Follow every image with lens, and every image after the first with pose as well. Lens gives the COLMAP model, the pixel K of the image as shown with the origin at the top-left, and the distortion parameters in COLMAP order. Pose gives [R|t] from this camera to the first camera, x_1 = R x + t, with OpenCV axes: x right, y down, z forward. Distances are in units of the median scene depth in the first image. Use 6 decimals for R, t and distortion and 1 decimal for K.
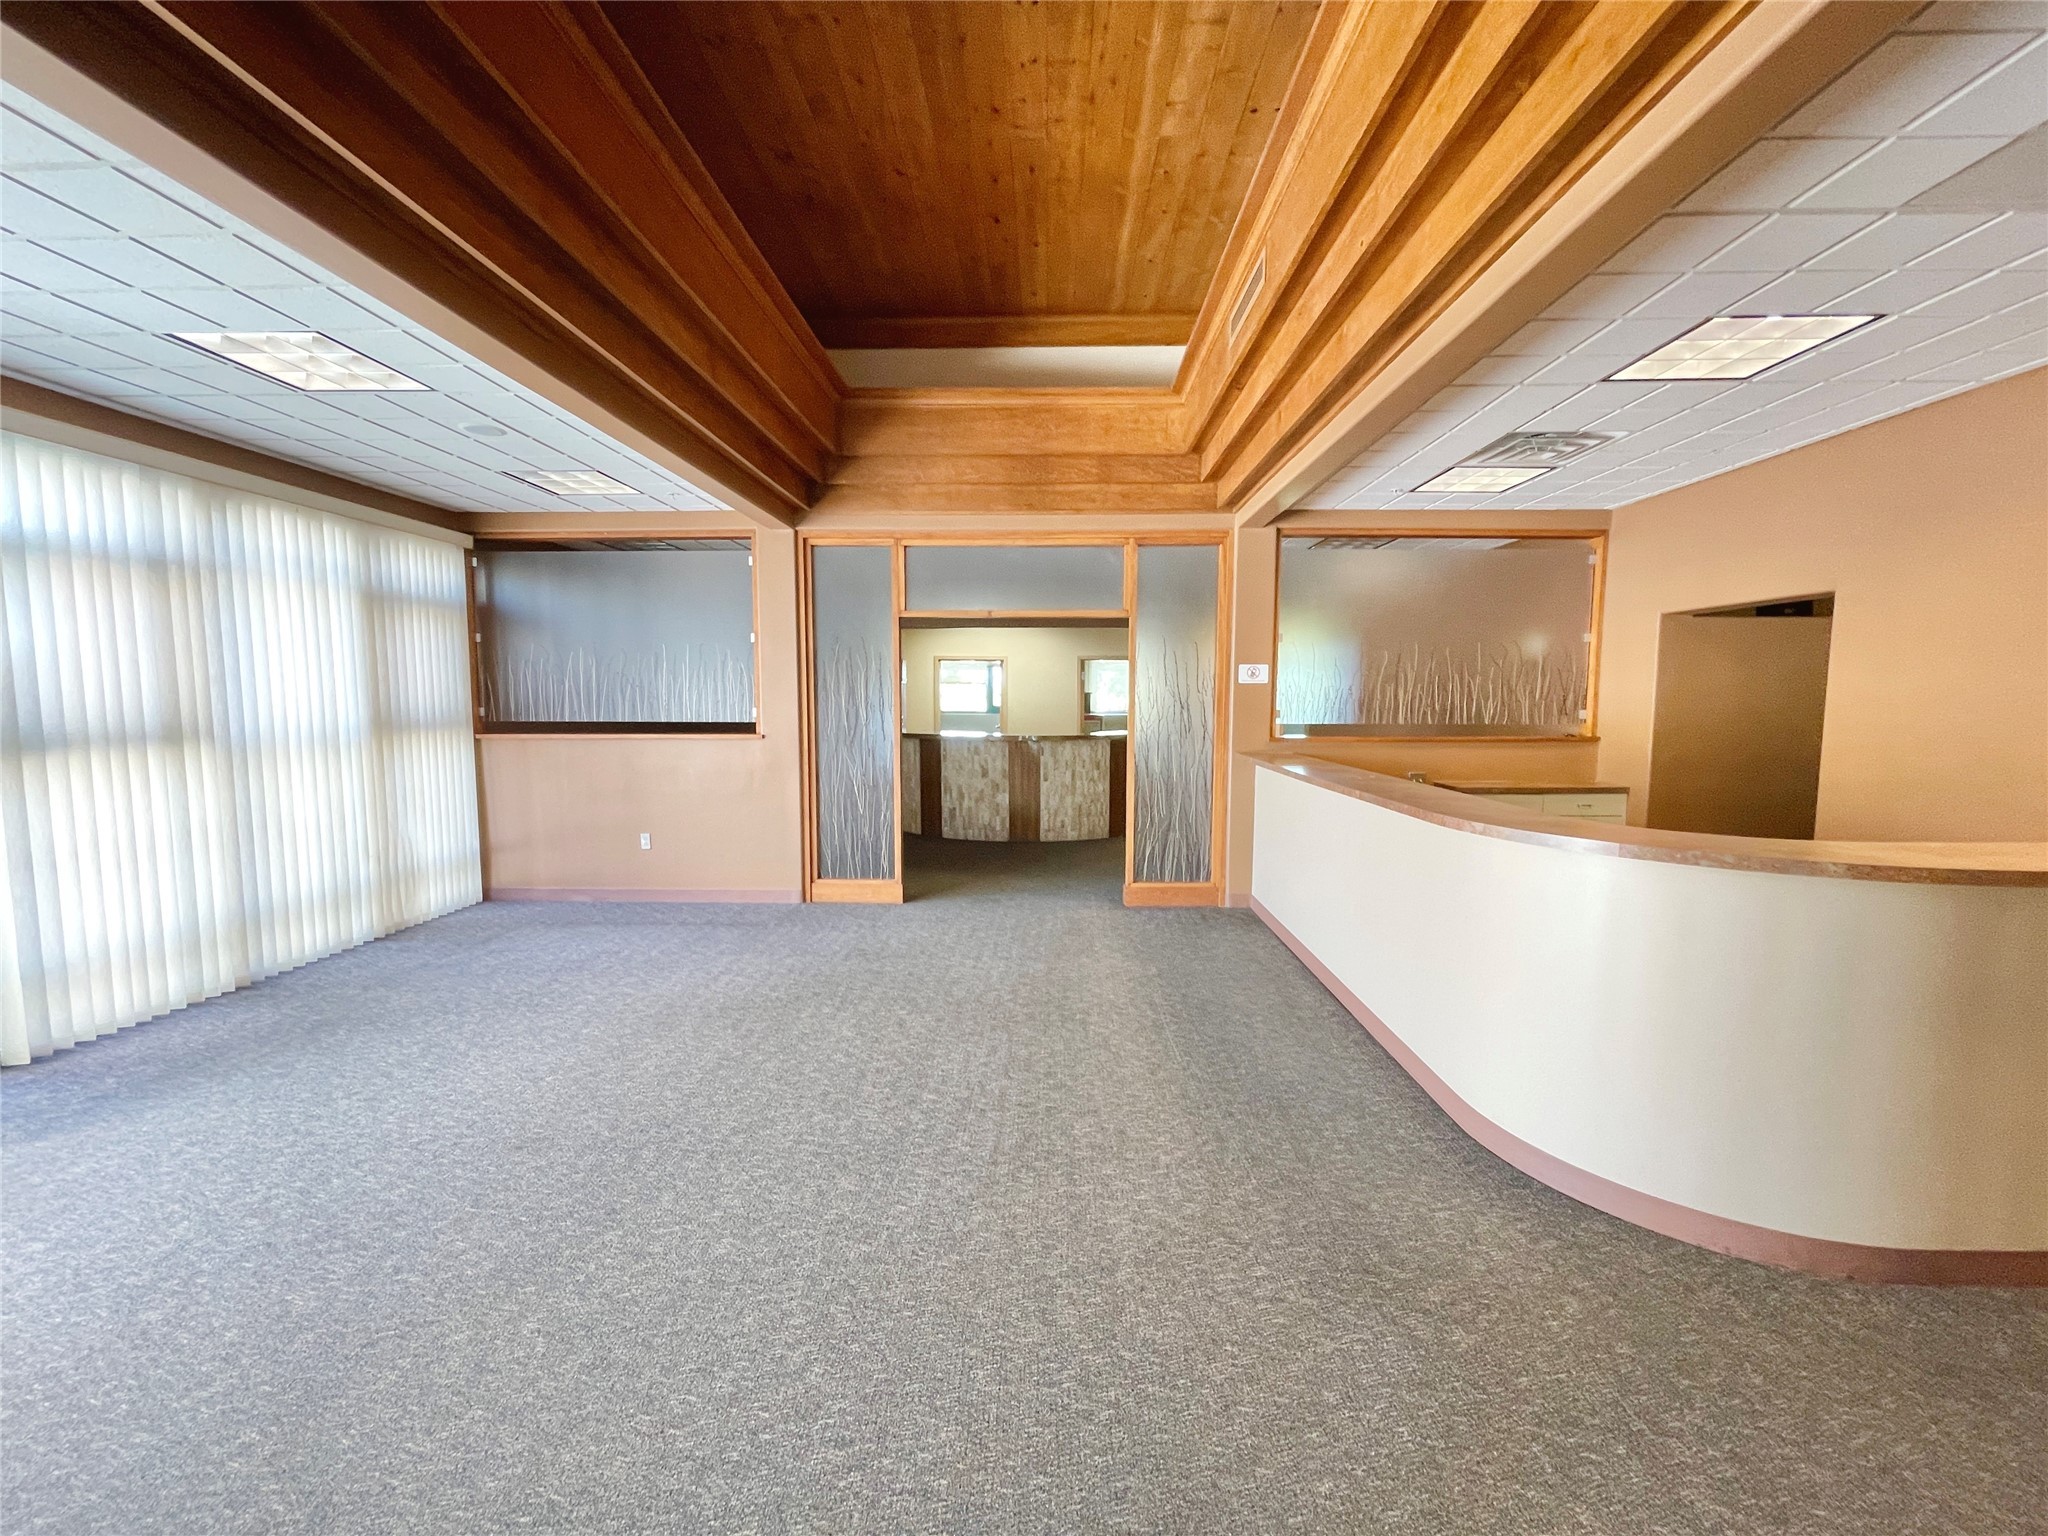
lens RADIAL K [[830.7, 0, 1028.5], [0, 830.7, 767.5], [0, 0, 1]] dist [-0.004034, 0.000207]
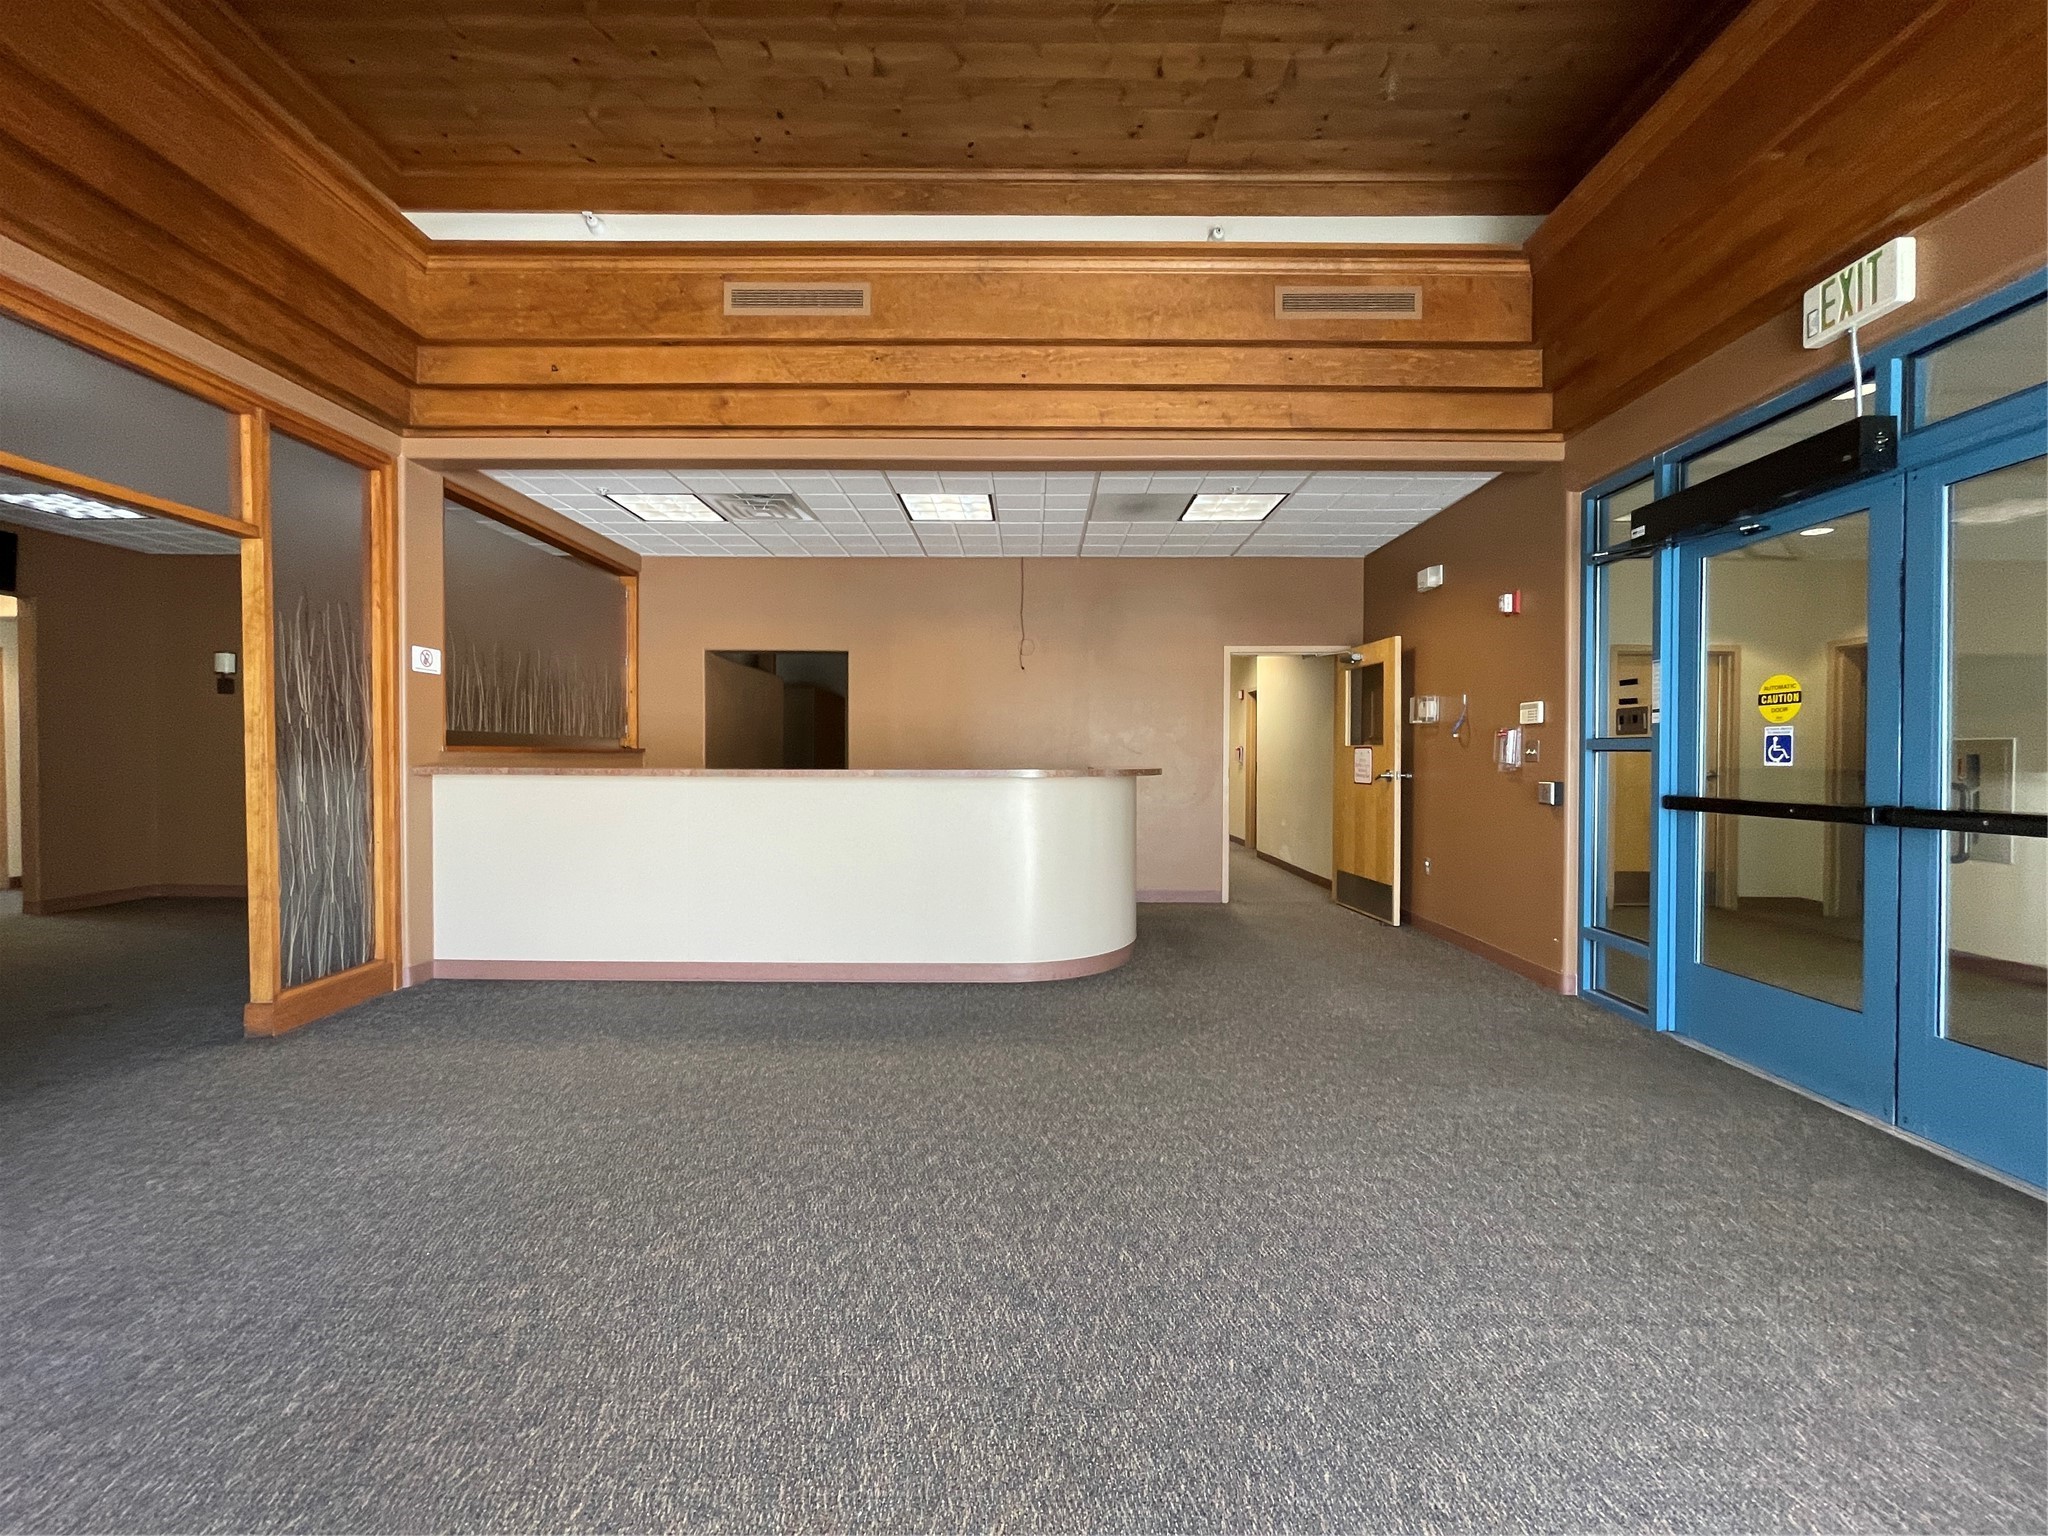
lens RADIAL K [[830.7, 0, 1028.4], [0, 830.7, 766.4], [0, 0, 1]] dist [-0.004034, 0.000207]
pose [[-0.021607, -0.015125, 0.999652, -0.586272], [0.082715, 0.996431, 0.016864, 0.016473], [-0.996339, 0.083051, -0.020279, 0.589657]]
